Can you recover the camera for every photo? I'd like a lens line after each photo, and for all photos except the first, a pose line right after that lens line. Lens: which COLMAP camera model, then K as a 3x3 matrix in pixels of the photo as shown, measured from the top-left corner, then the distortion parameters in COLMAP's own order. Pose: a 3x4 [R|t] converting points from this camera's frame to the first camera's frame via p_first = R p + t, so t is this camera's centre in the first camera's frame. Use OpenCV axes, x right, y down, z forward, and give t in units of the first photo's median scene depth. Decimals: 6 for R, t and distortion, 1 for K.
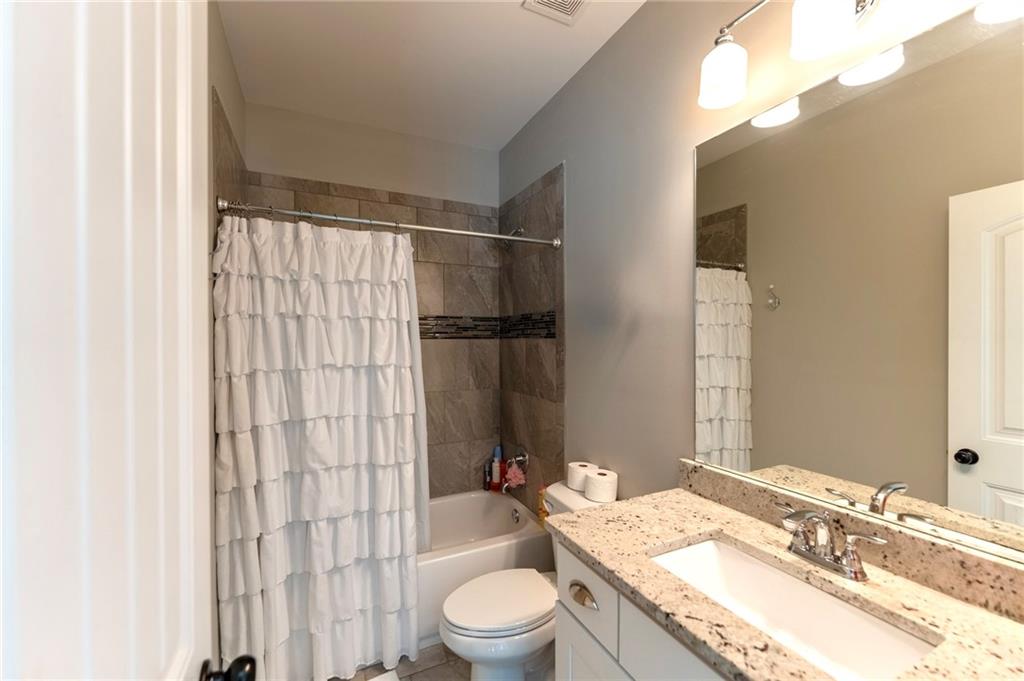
lens RADIAL K [[411.2, 0, 512.0], [0, 411.2, 340.5], [0, 0, 1]] dist [0.002137, 0.000391]
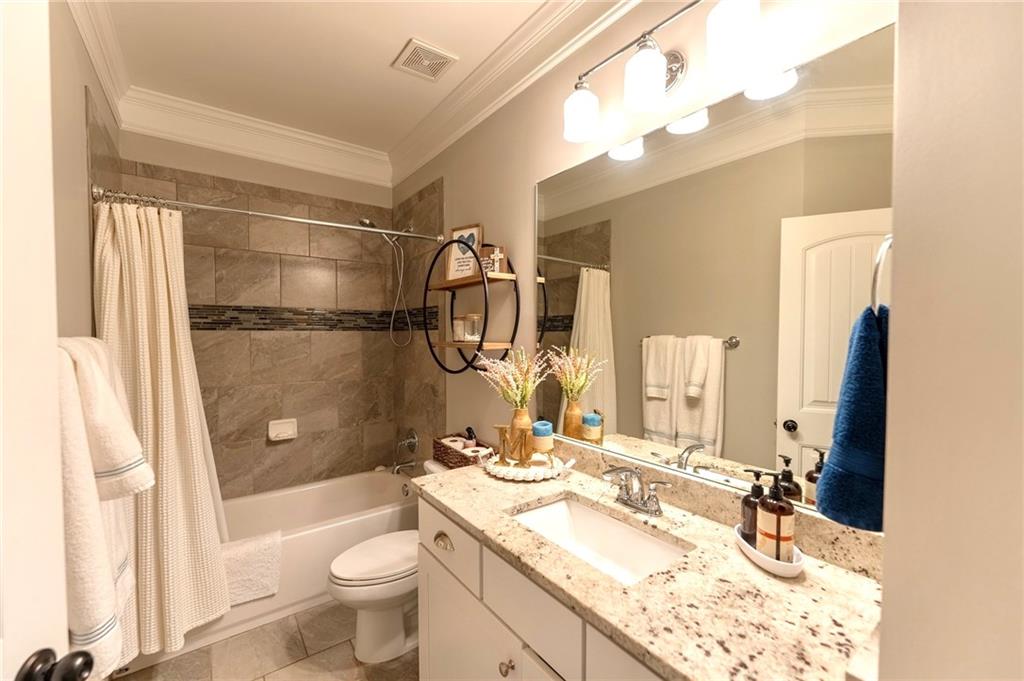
lens RADIAL K [[424.4, 0, 508.1], [0, 424.4, 337.5], [0, 0, 1]] dist [-0.003524, -0.000154]
pose [[0.985208, 0.000698, 0.171359, 0.117139], [-0.001377, 0.999992, 0.003847, -0.000373], [-0.171355, -0.004026, 0.985201, -0.234705]]
